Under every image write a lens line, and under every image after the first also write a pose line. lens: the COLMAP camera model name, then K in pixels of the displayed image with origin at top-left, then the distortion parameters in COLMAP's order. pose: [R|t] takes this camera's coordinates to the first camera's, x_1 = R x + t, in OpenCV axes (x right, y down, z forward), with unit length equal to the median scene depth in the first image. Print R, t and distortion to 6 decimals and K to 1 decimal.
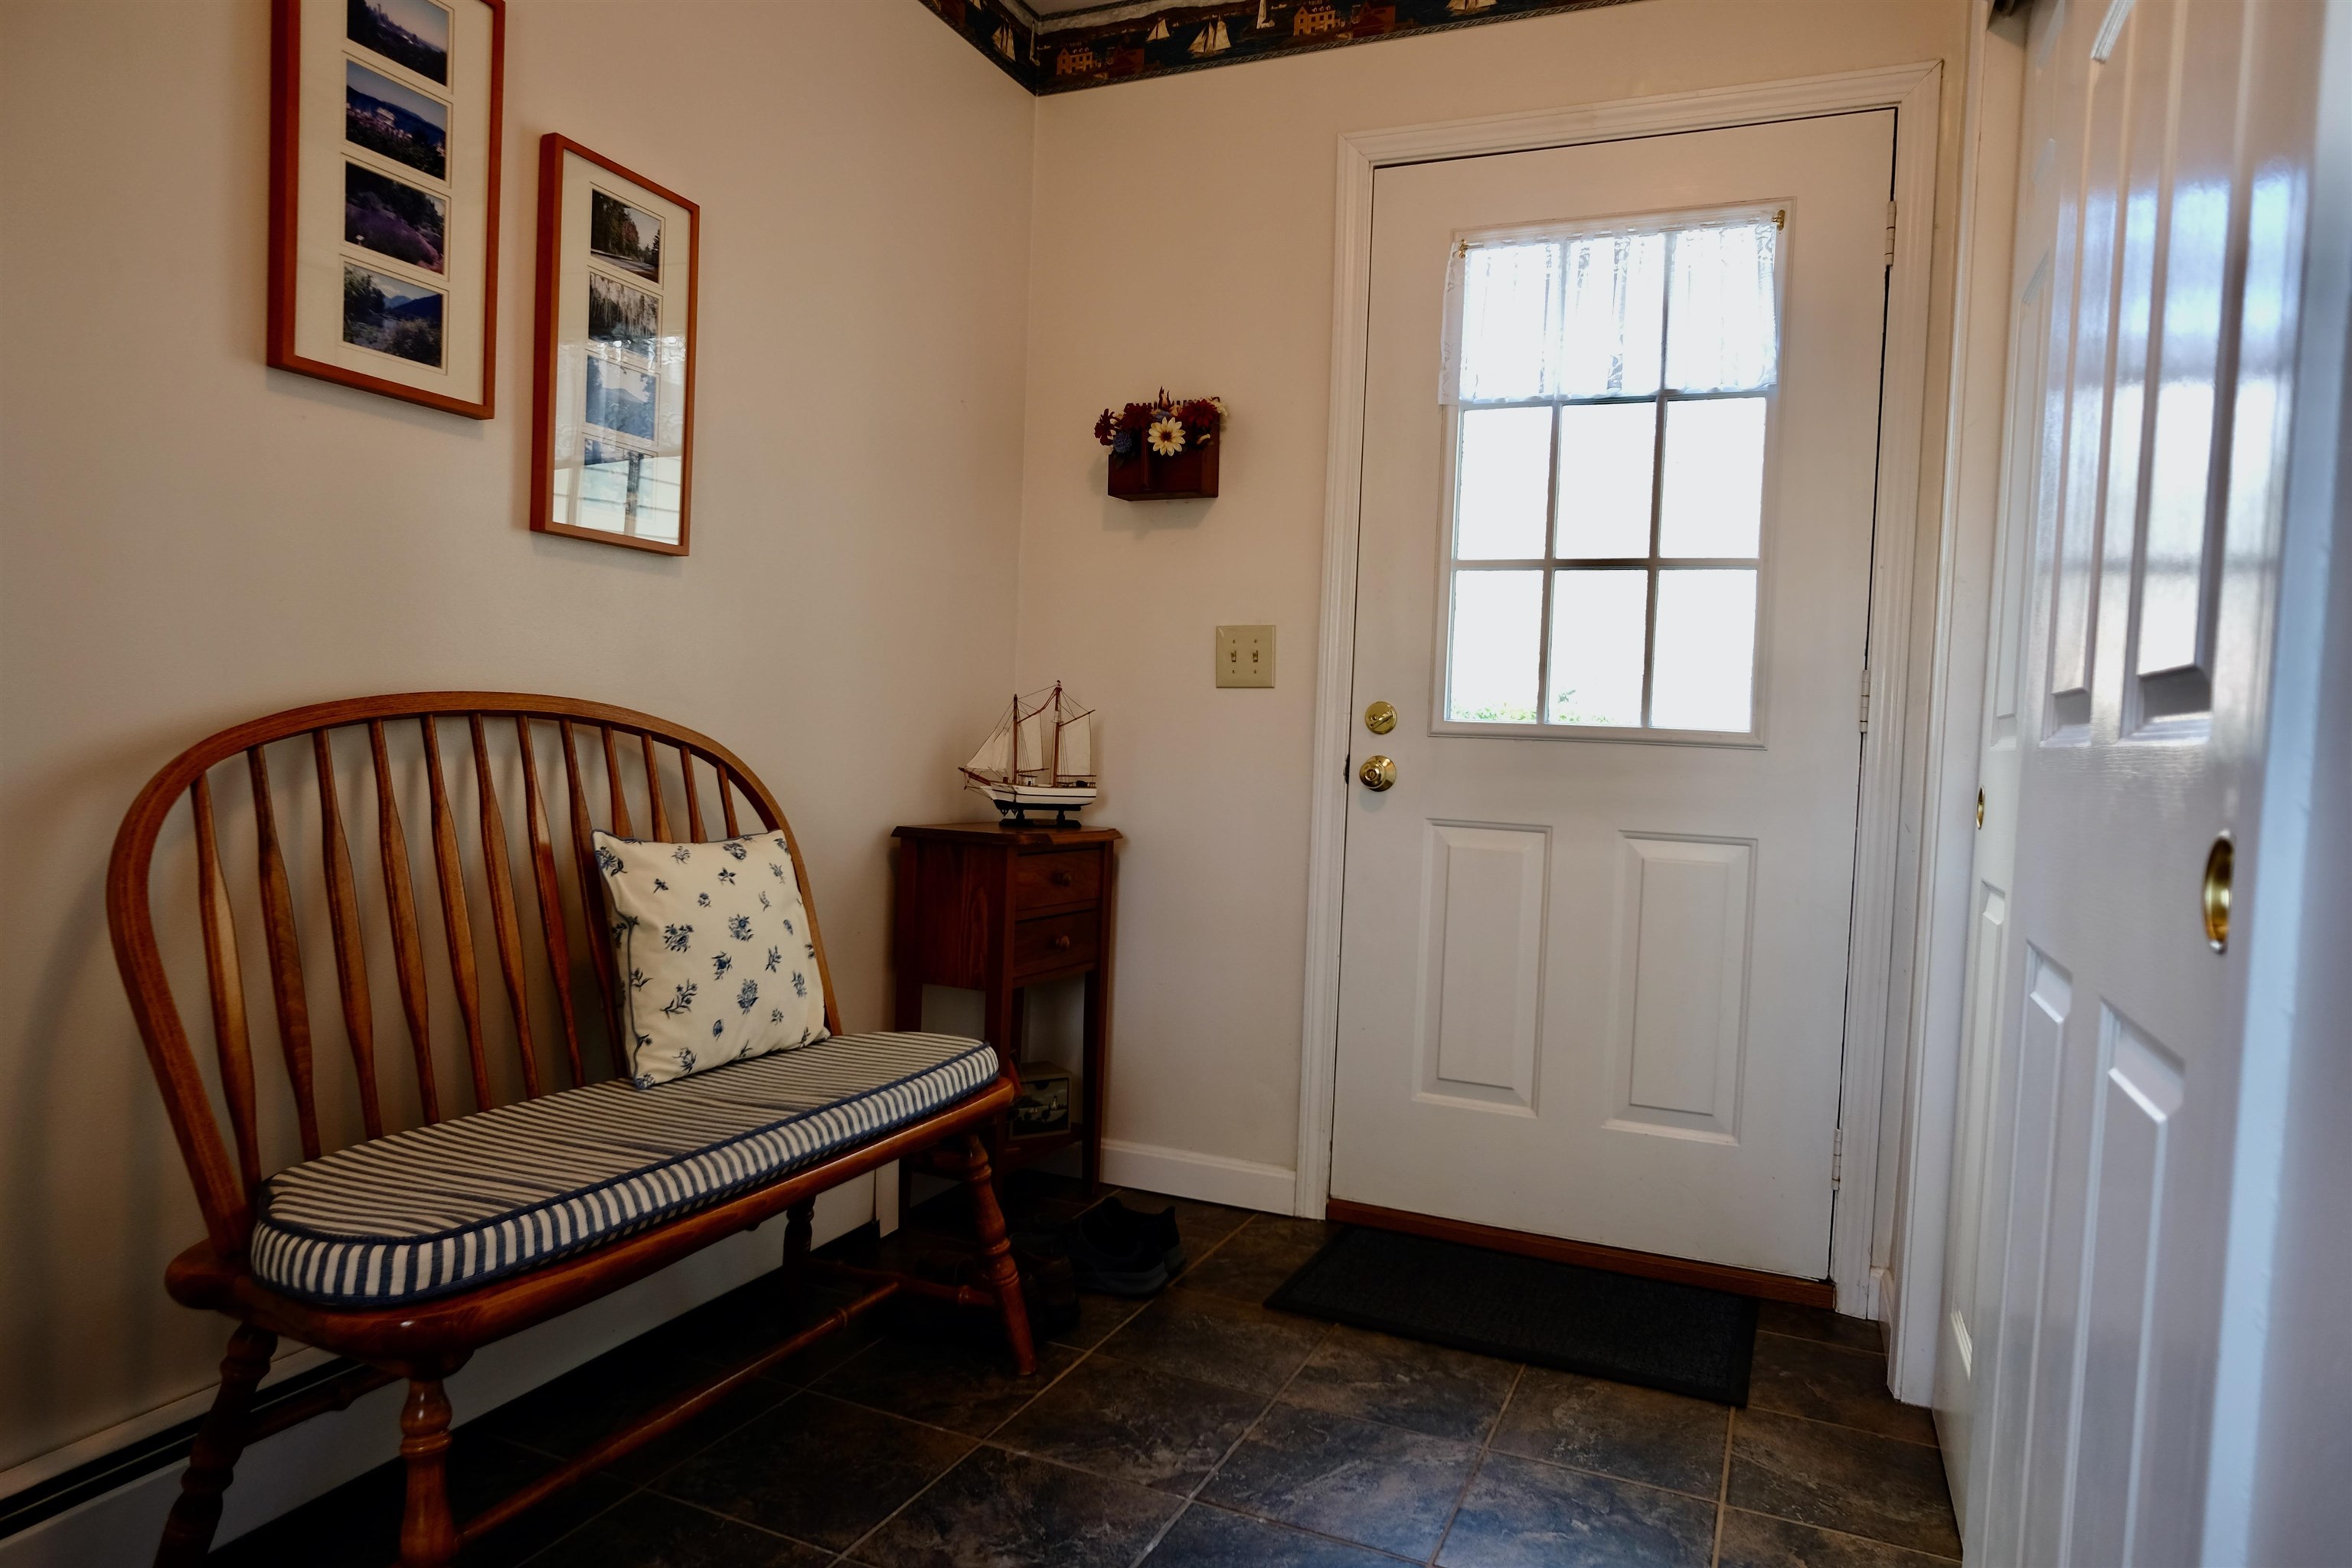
lens RADIAL K [[1422.7, 0, 1176.4], [0, 1422.7, 786.8], [0, 0, 1]] dist [-0.049829, 0.028525]
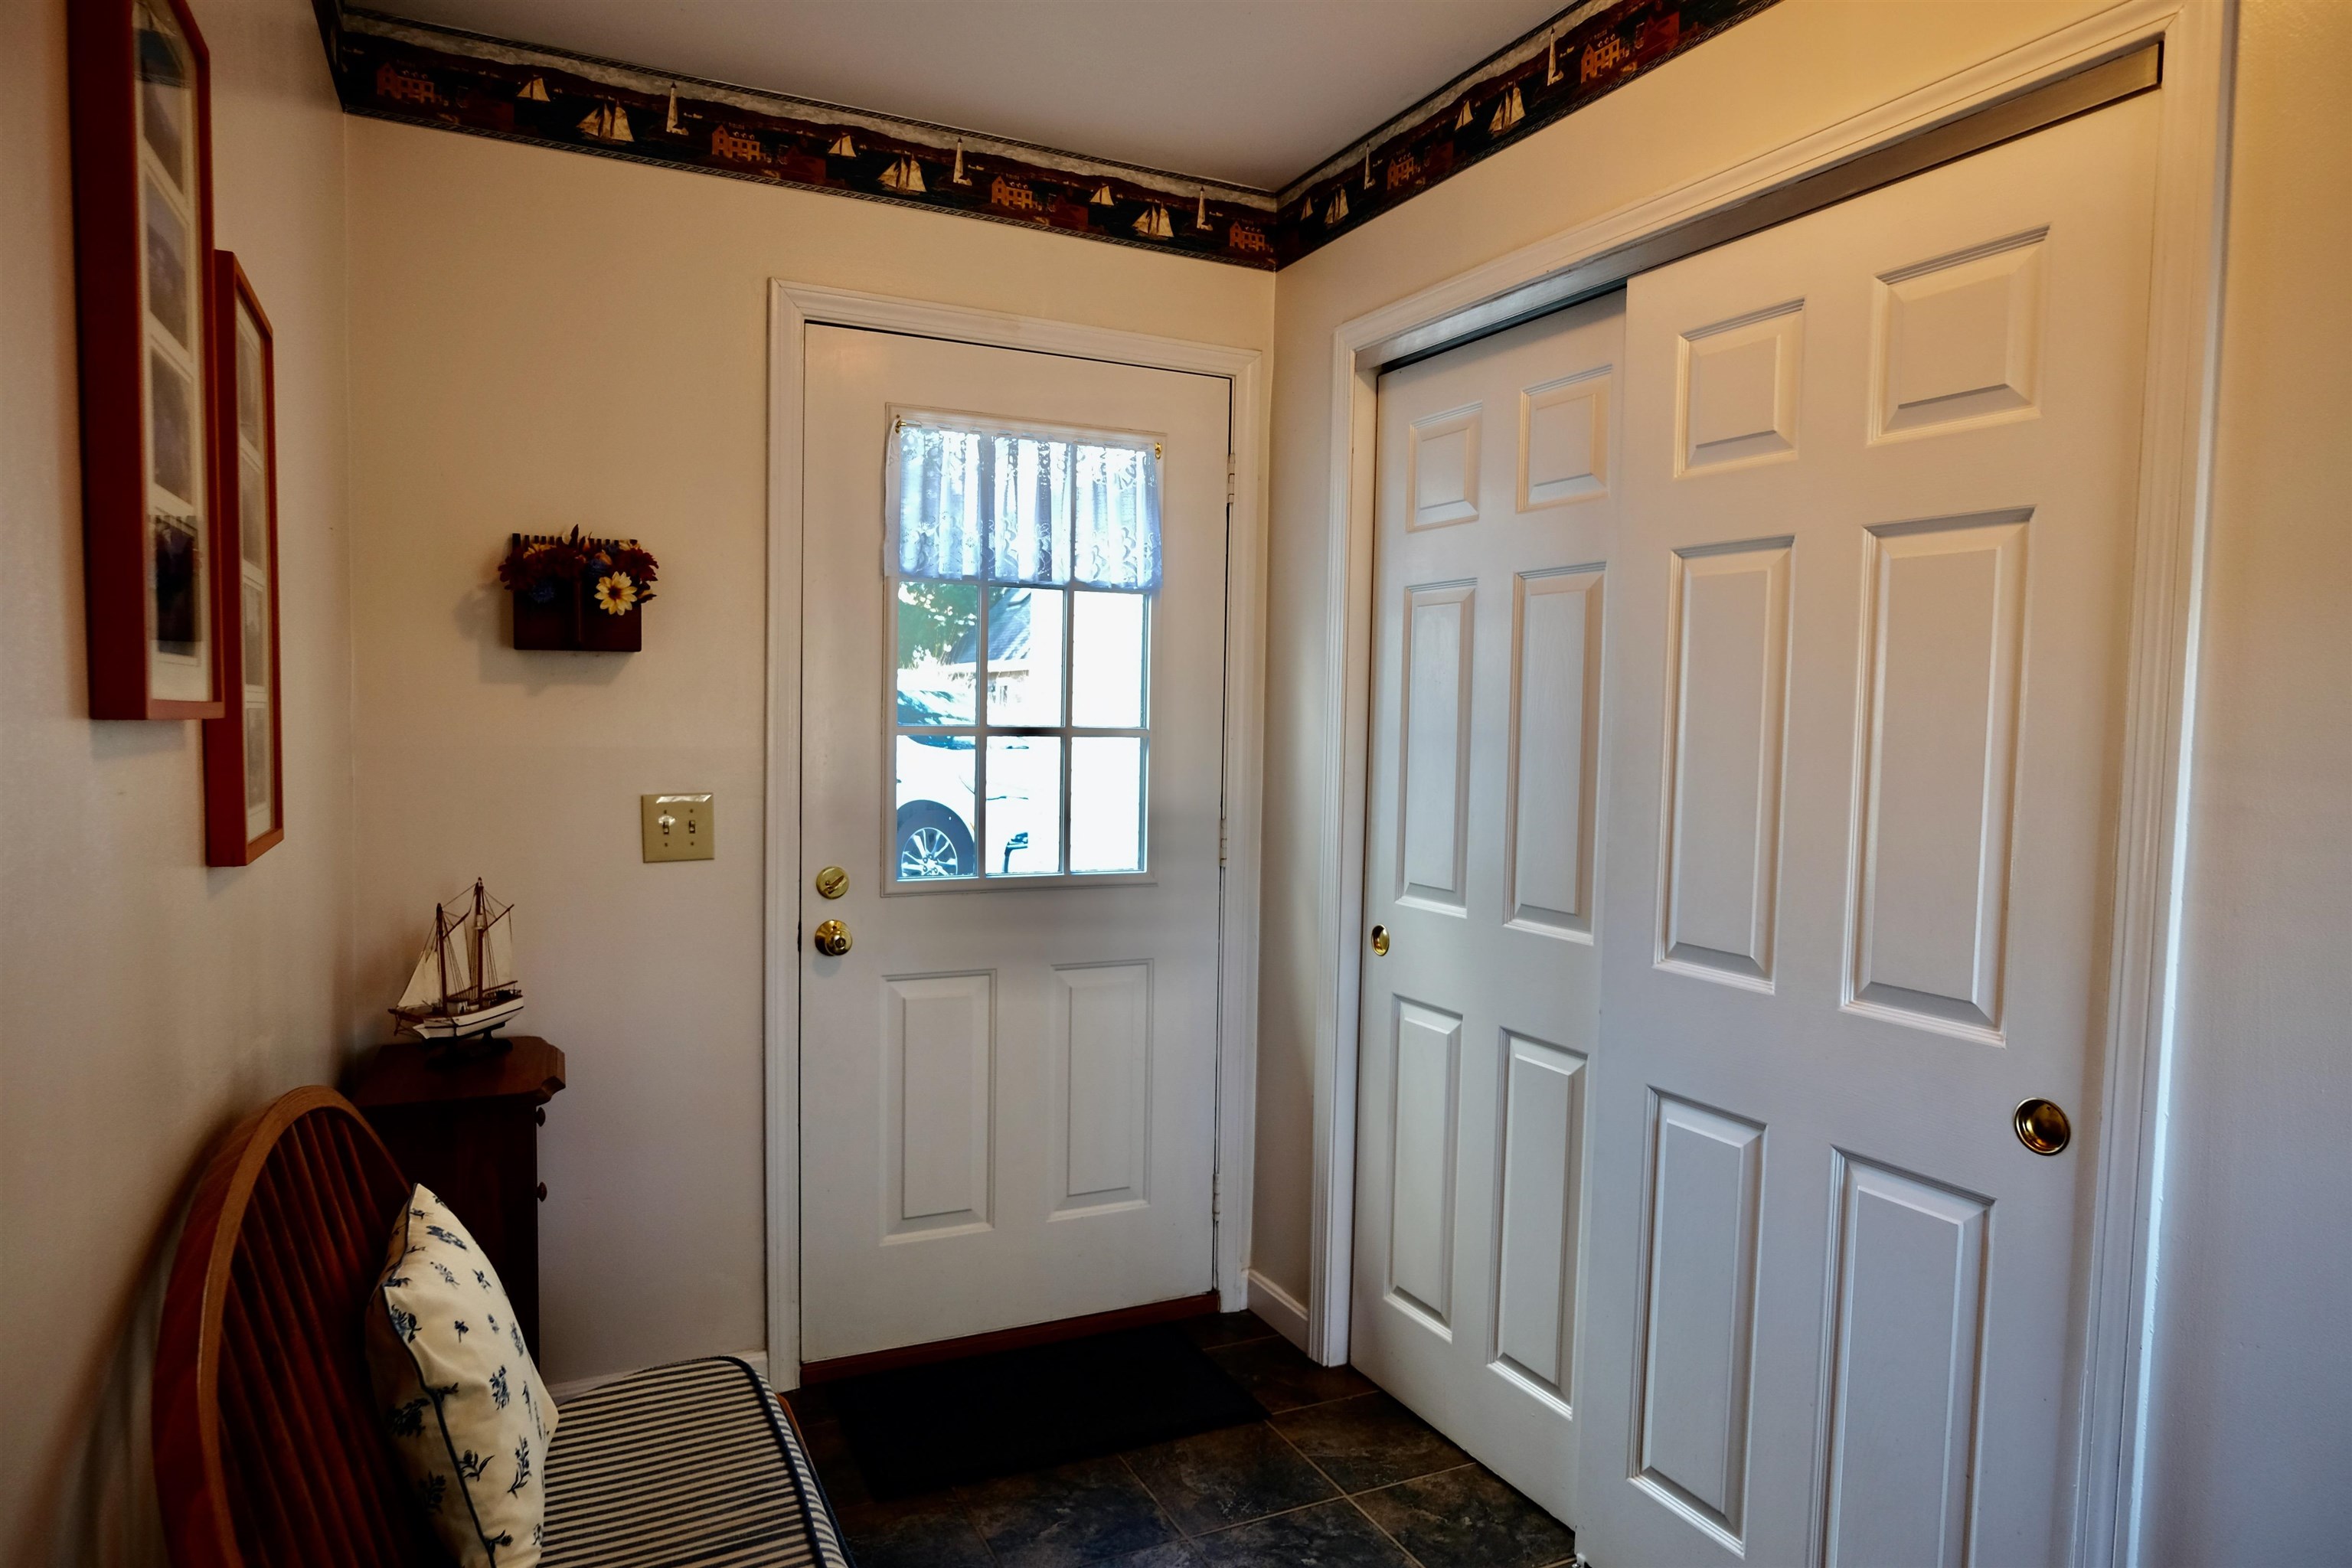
lens RADIAL K [[1422.7, 0, 1176.4], [0, 1422.7, 791.4], [0, 0, 1]] dist [-0.049829, 0.028525]
pose [[0.645144, -0.072071, 0.760654, -0.459647], [0.037550, 0.997329, 0.062648, -0.167936], [-0.763138, -0.011855, 0.646127, 0.172474]]
